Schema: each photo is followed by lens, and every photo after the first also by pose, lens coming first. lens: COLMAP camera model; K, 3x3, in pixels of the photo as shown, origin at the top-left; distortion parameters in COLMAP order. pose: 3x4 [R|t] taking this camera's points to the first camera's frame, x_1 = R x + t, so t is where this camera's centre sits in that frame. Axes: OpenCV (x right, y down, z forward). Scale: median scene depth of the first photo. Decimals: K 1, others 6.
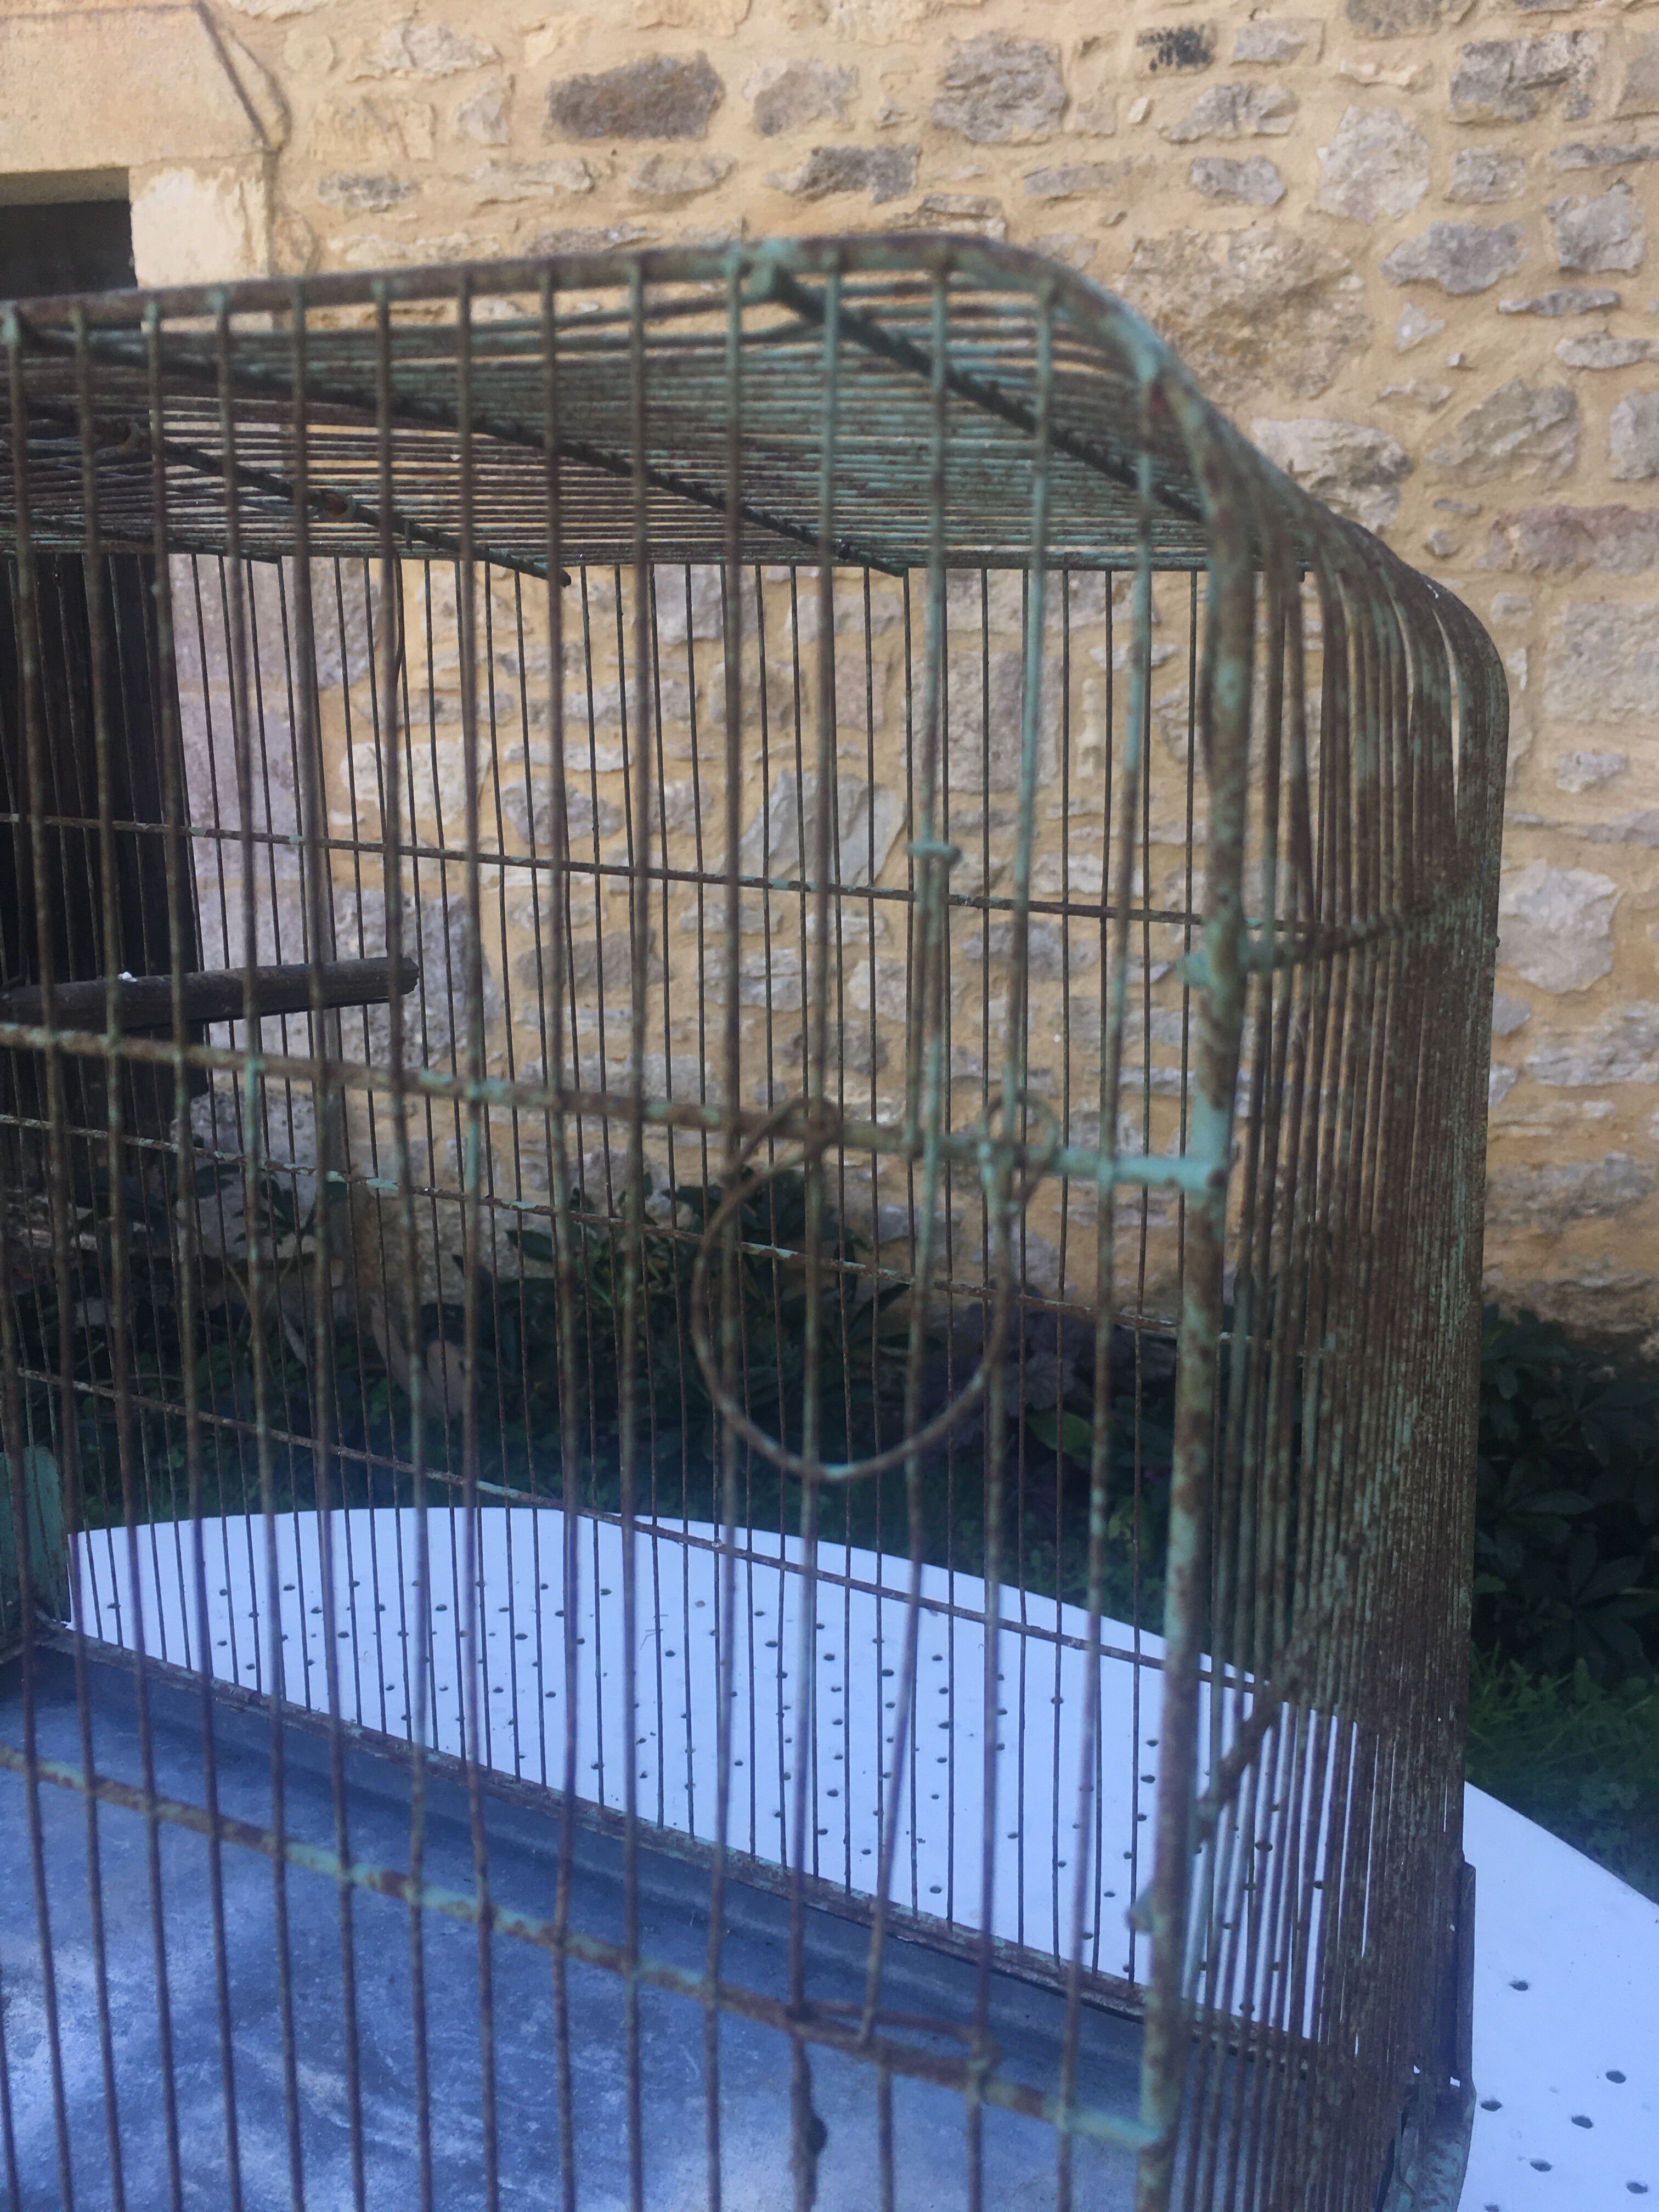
lens RADIAL K [[1903.0, 0, 811.1], [0, 1903.0, 1096.8], [0, 0, 1]] dist [0.079572, -0.125239]
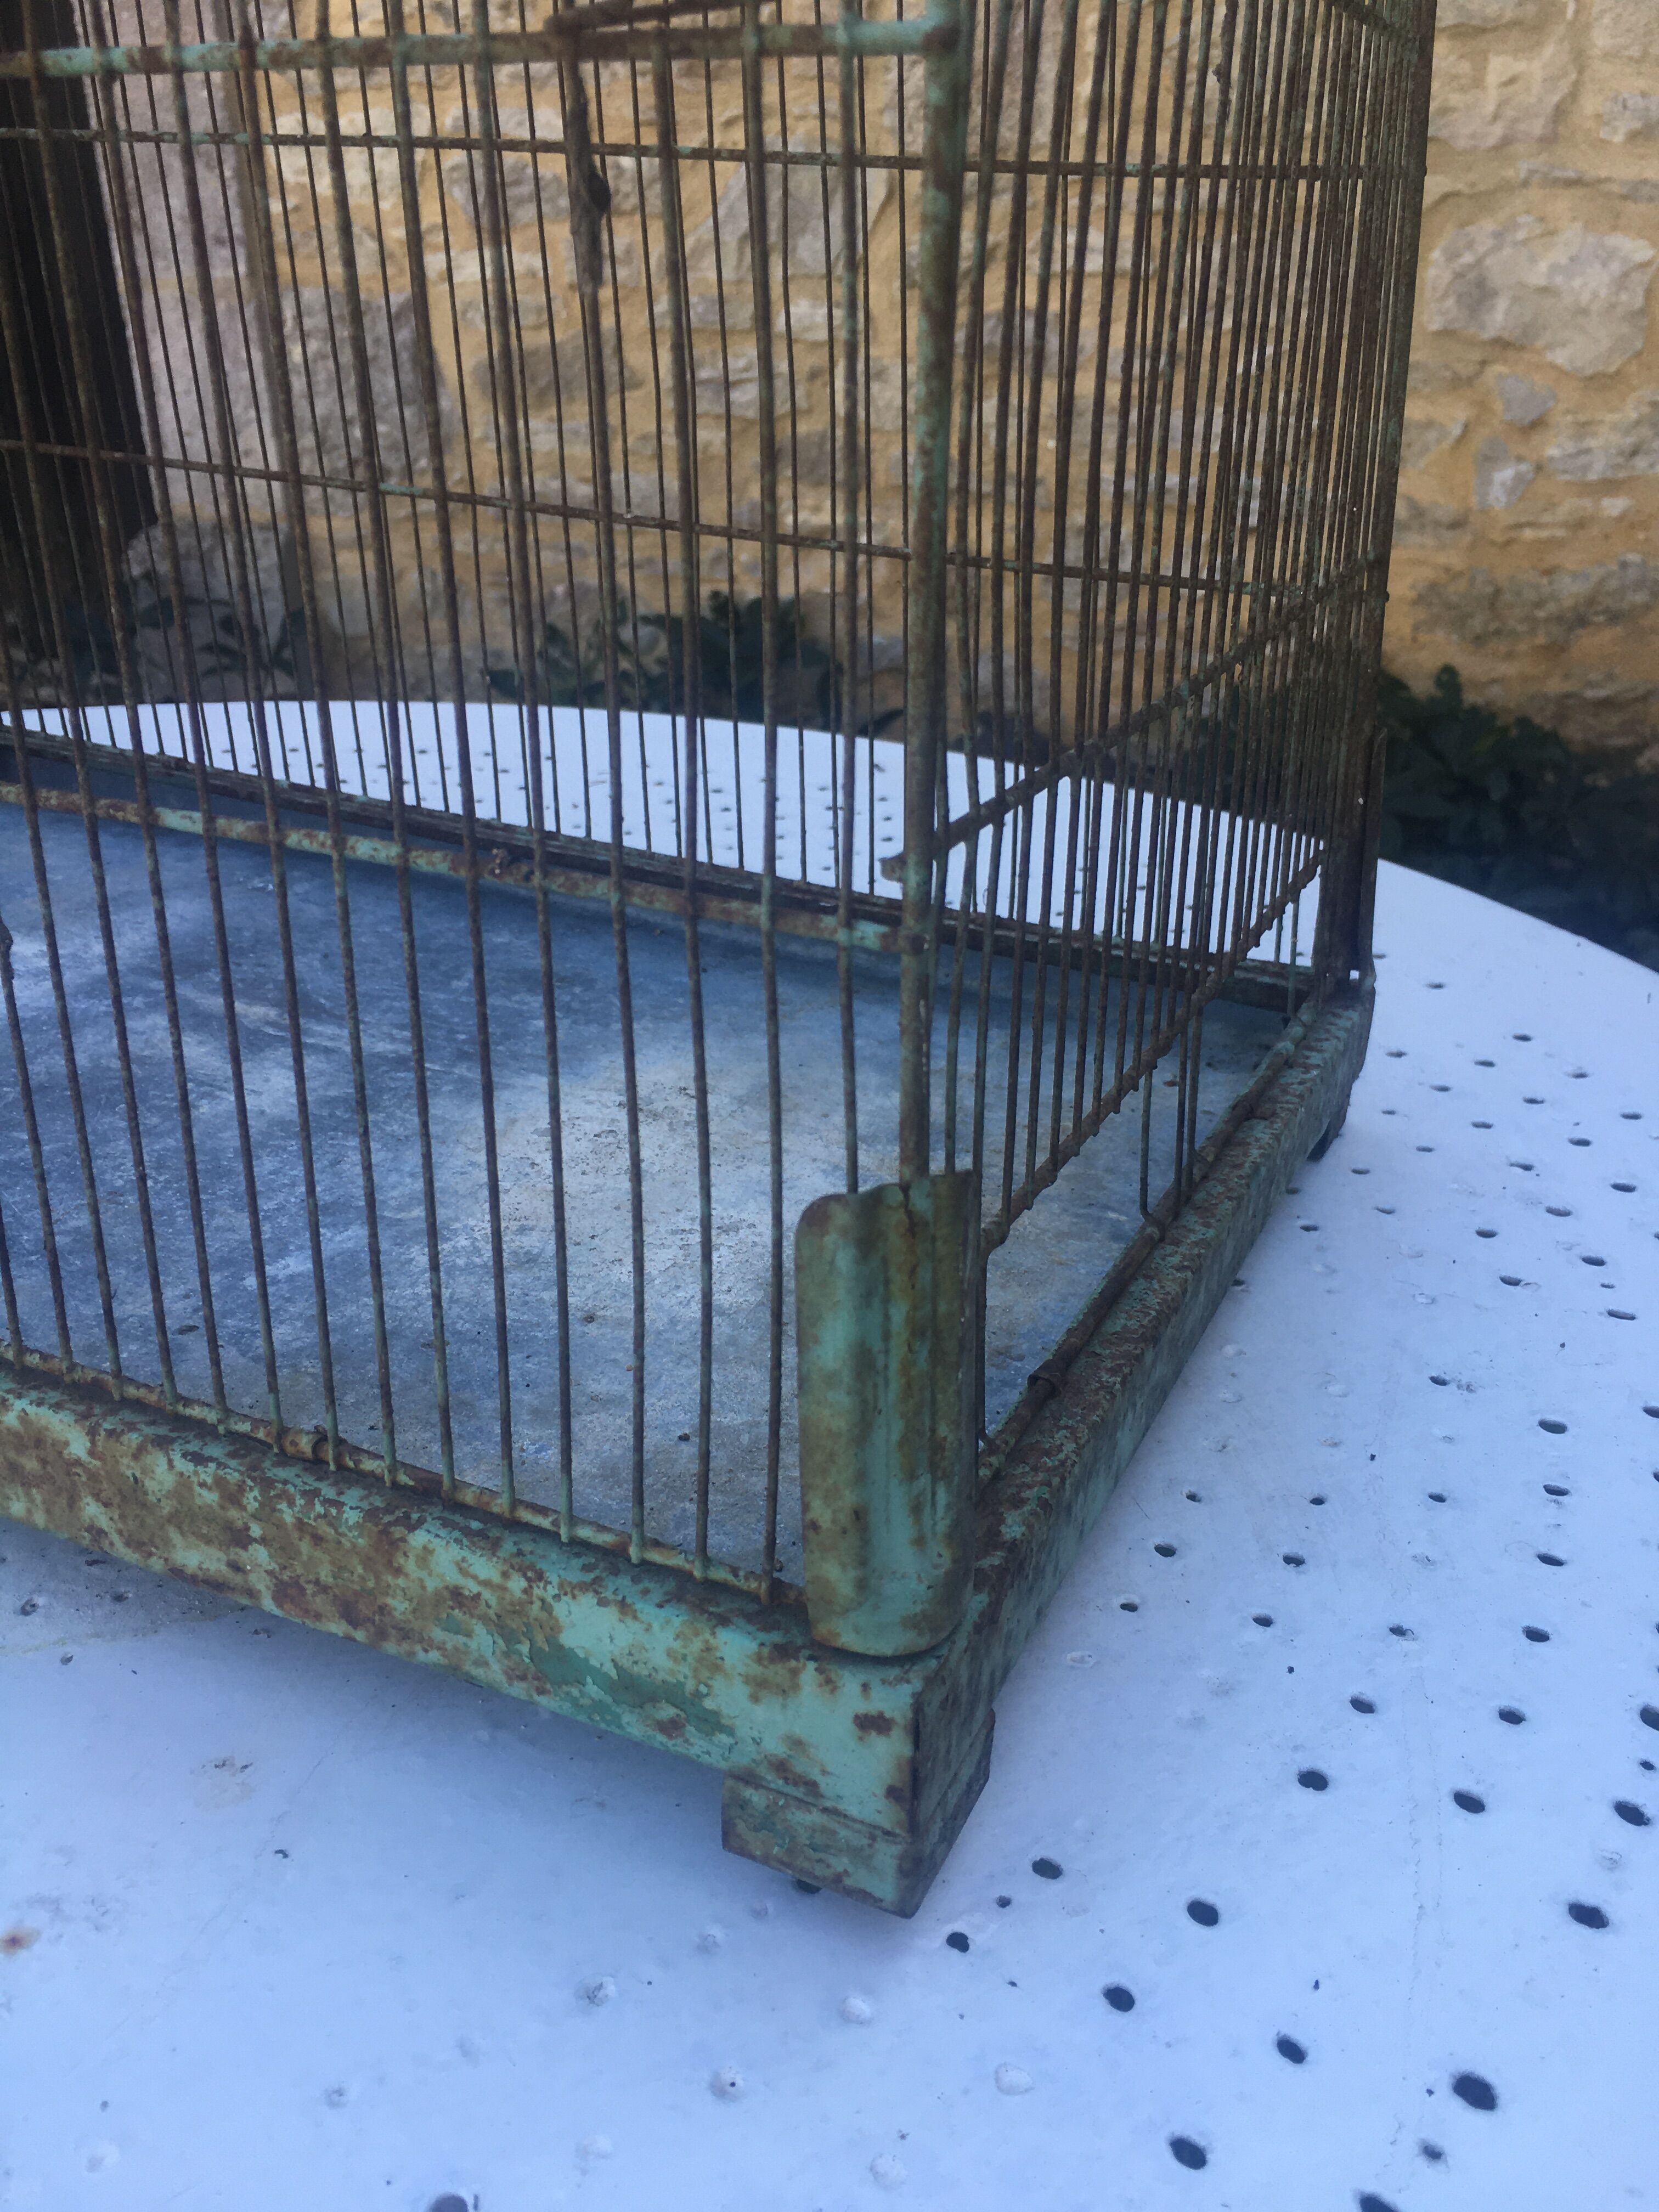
lens RADIAL K [[1903.0, 0, 802.3], [0, 1903.0, 1125.9], [0, 0, 1]] dist [0.079572, -0.125239]
pose [[0.999804, -0.017561, -0.009178, 0.009822], [0.019290, 0.968542, 0.248101, 0.062715], [0.004532, -0.248230, 0.968691, -0.003862]]
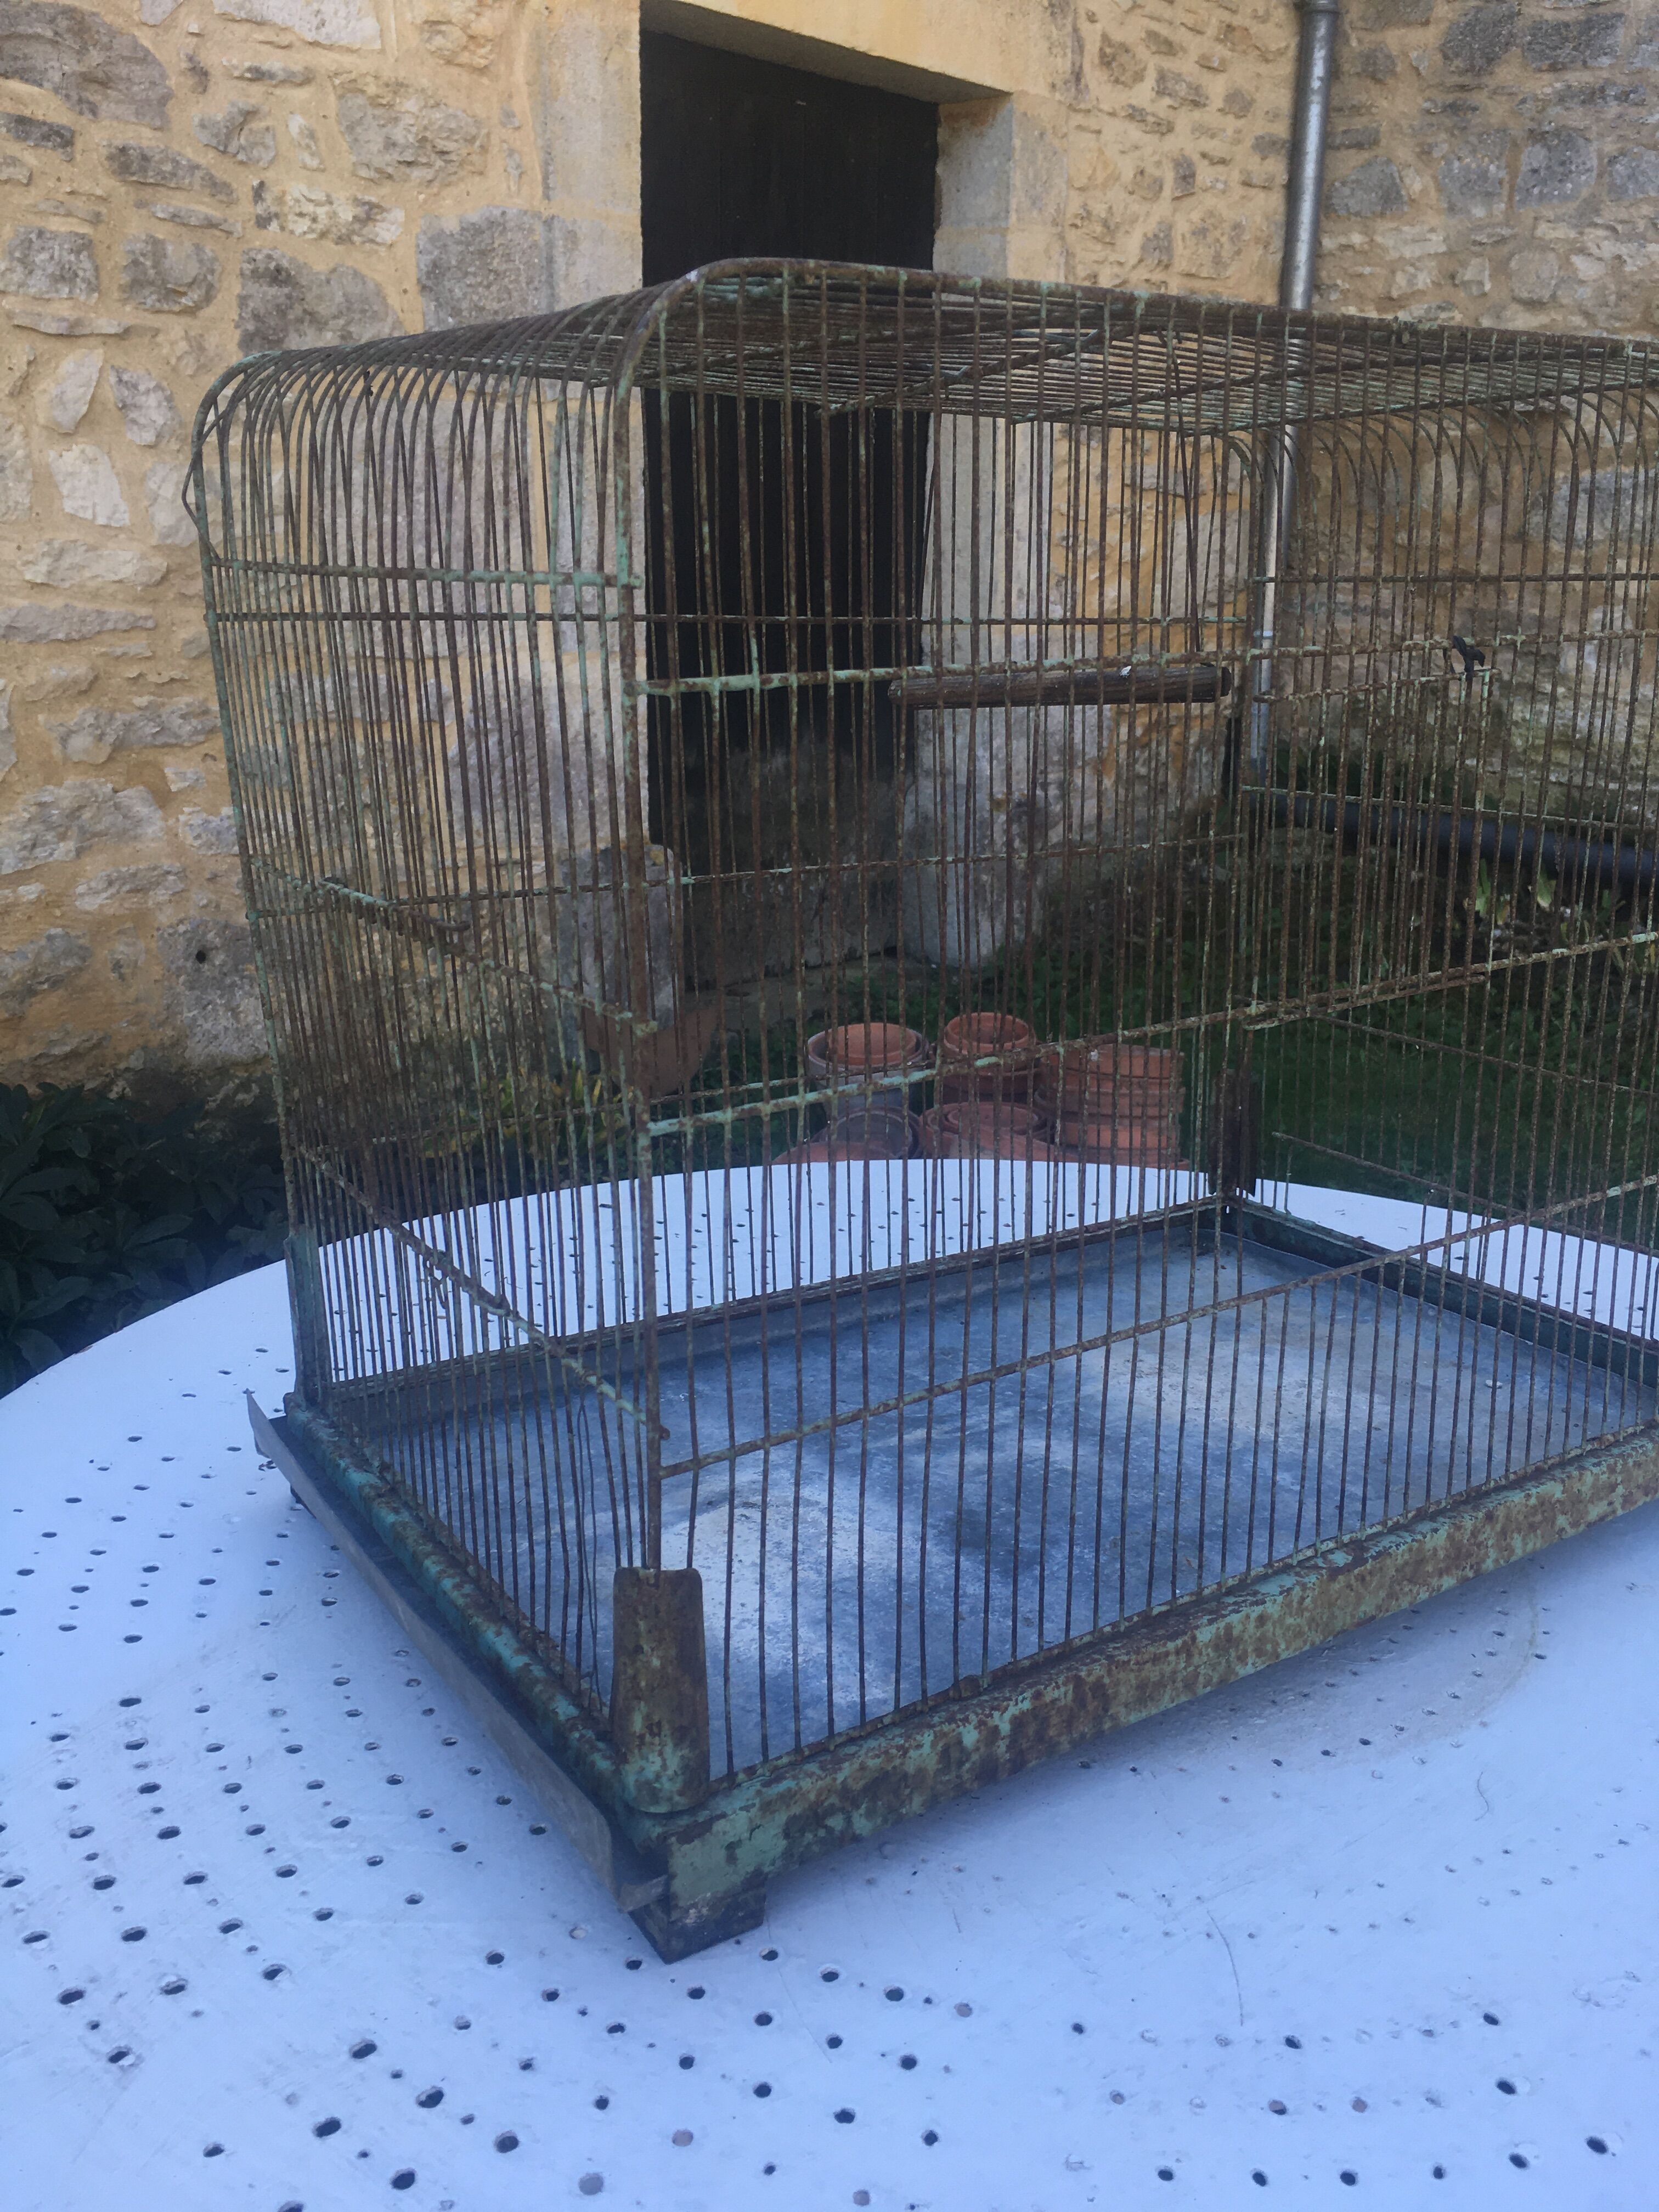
lens RADIAL K [[1903.0, 0, 838.3], [0, 1903.0, 1110.5], [0, 0, 1]] dist [0.079572, -0.125239]
pose [[0.505130, -0.262552, 0.822138, -0.300360], [0.175128, 0.963967, 0.200245, -0.012992], [-0.845088, 0.042830, 0.532909, 0.048396]]
